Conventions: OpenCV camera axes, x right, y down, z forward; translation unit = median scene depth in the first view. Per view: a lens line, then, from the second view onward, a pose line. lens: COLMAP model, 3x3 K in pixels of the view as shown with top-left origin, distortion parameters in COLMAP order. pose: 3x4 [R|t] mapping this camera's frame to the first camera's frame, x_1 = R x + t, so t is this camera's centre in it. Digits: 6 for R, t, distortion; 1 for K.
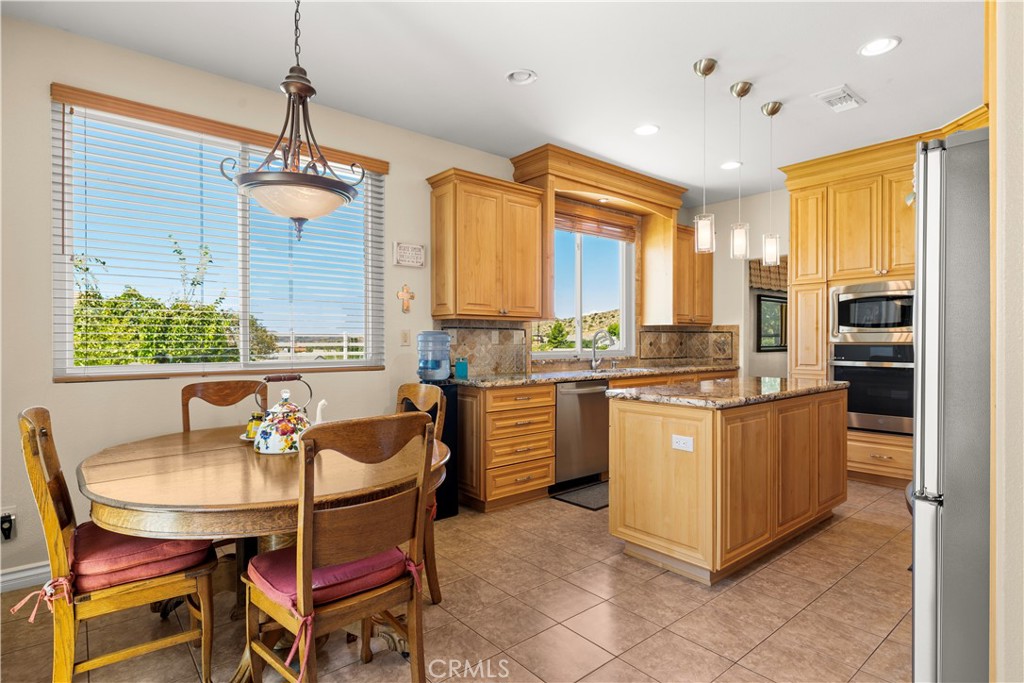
lens RADIAL K [[542.0, 0, 509.7], [0, 542.0, 341.6], [0, 0, 1]] dist [-0.000234, -0.000021]
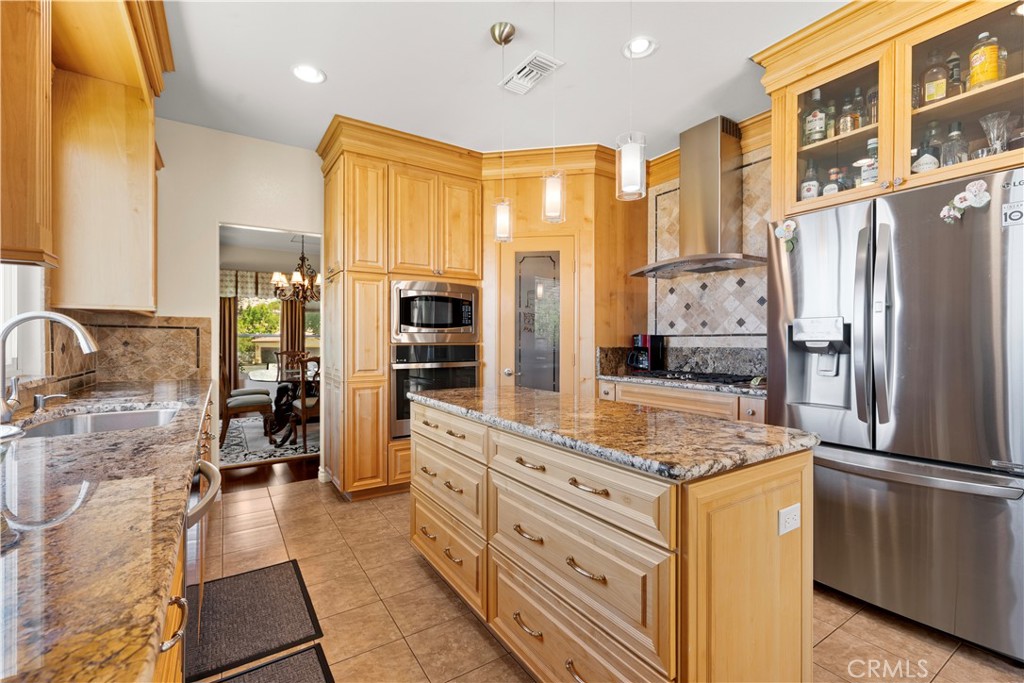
lens RADIAL K [[444.3, 0, 509.6], [0, 444.3, 343.2], [0, 0, 1]] dist [0.000913, 0.000097]
pose [[0.145337, 0.002346, 0.989379, -0.093598], [0.001616, 0.999995, -0.002609, 0.003551], [-0.989381, 0.001978, 0.145332, 0.715274]]
